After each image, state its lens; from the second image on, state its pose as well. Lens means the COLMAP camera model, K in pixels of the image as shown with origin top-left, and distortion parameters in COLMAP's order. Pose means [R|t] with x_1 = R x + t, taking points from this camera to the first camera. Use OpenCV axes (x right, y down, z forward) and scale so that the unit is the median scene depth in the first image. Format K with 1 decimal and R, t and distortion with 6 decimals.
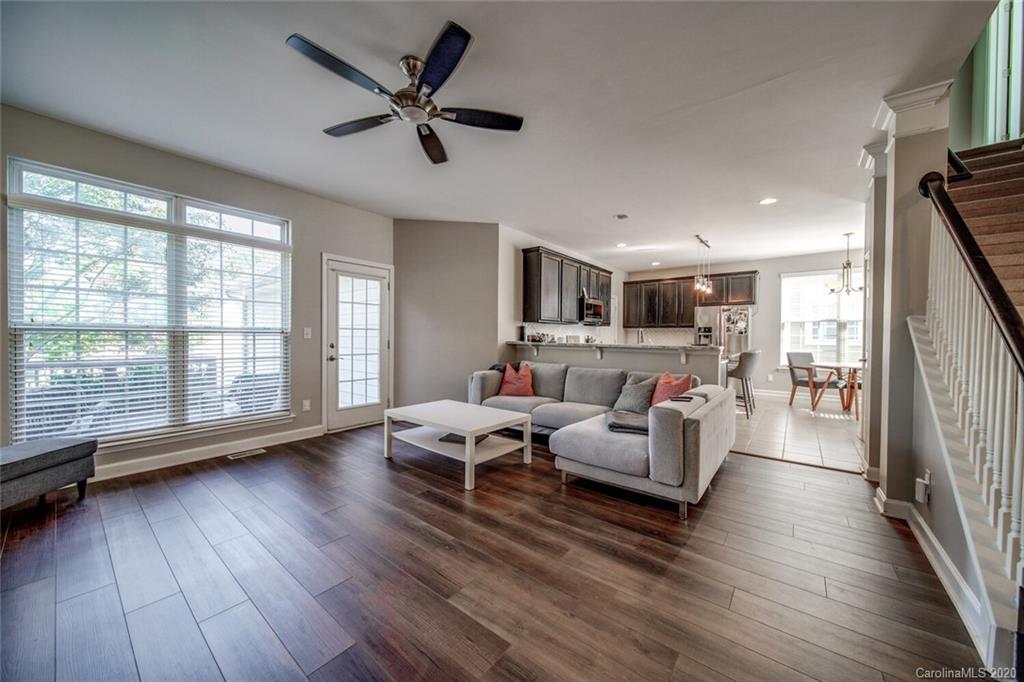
lens RADIAL K [[361.2, 0, 513.9], [0, 361.2, 342.9], [0, 0, 1]] dist [0.000749, -0.001571]
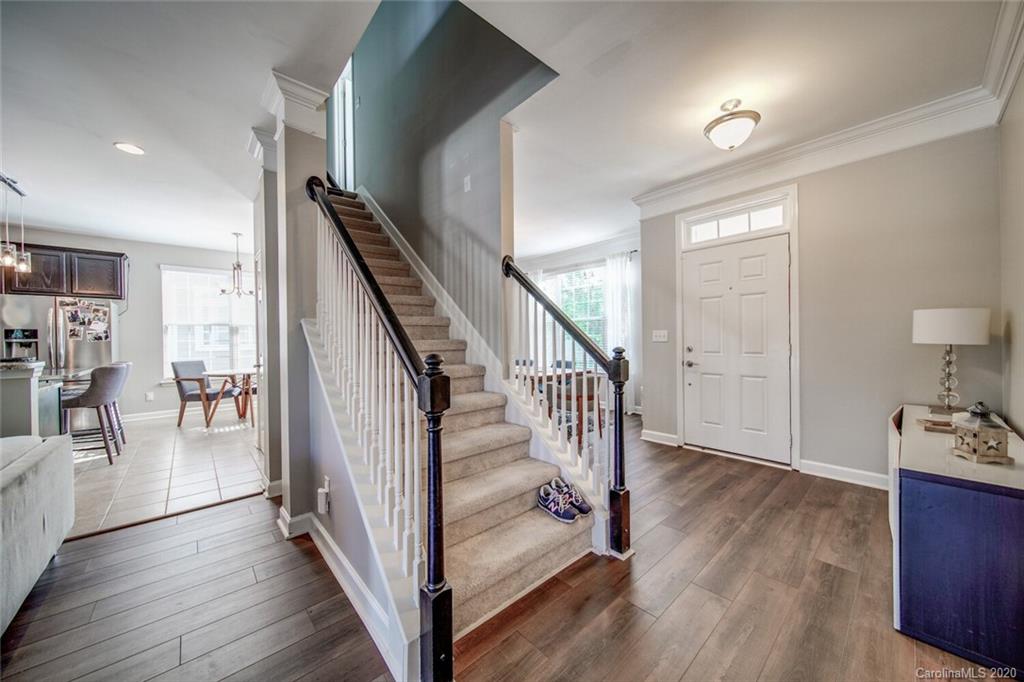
lens RADIAL K [[361.2, 0, 513.2], [0, 361.2, 338.5], [0, 0, 1]] dist [0.000749, -0.001571]
pose [[0.172079, -0.009142, 0.985041, 0.133540], [0.035275, 0.999373, 0.003112, -0.002513], [-0.984451, 0.034212, 0.172294, 0.154844]]
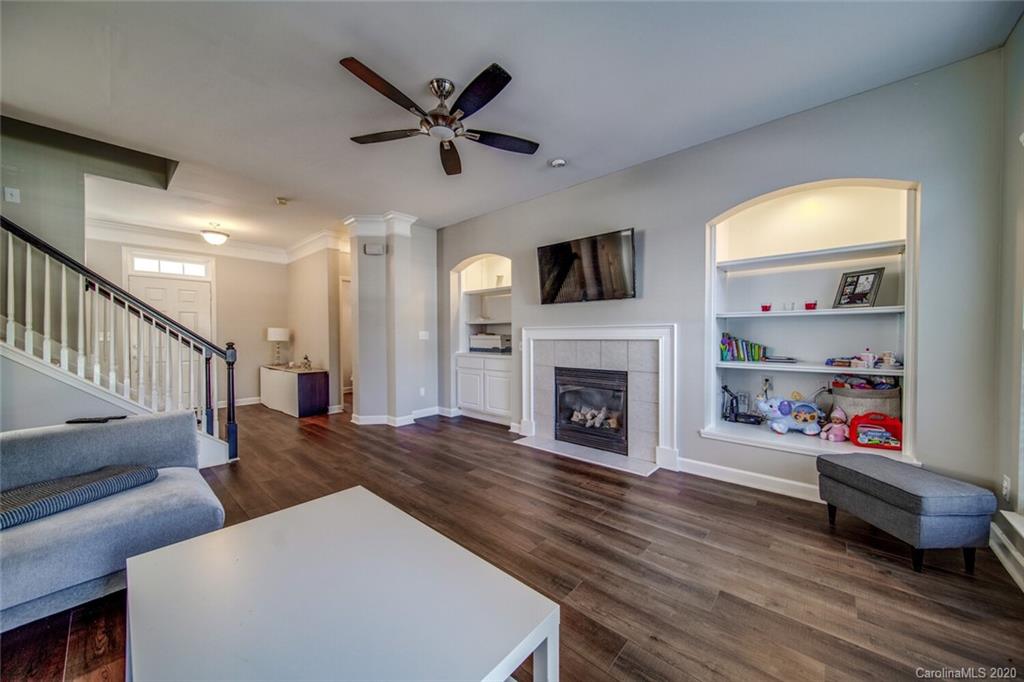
lens RADIAL K [[361.2, 0, 512.8], [0, 361.2, 342.0], [0, 0, 1]] dist [0.000749, -0.001571]
pose [[-0.998279, -0.003600, 0.058539, -0.267404], [-0.001375, 0.999276, 0.038009, -0.021620], [-0.058633, 0.037863, -0.997561, 1.015921]]
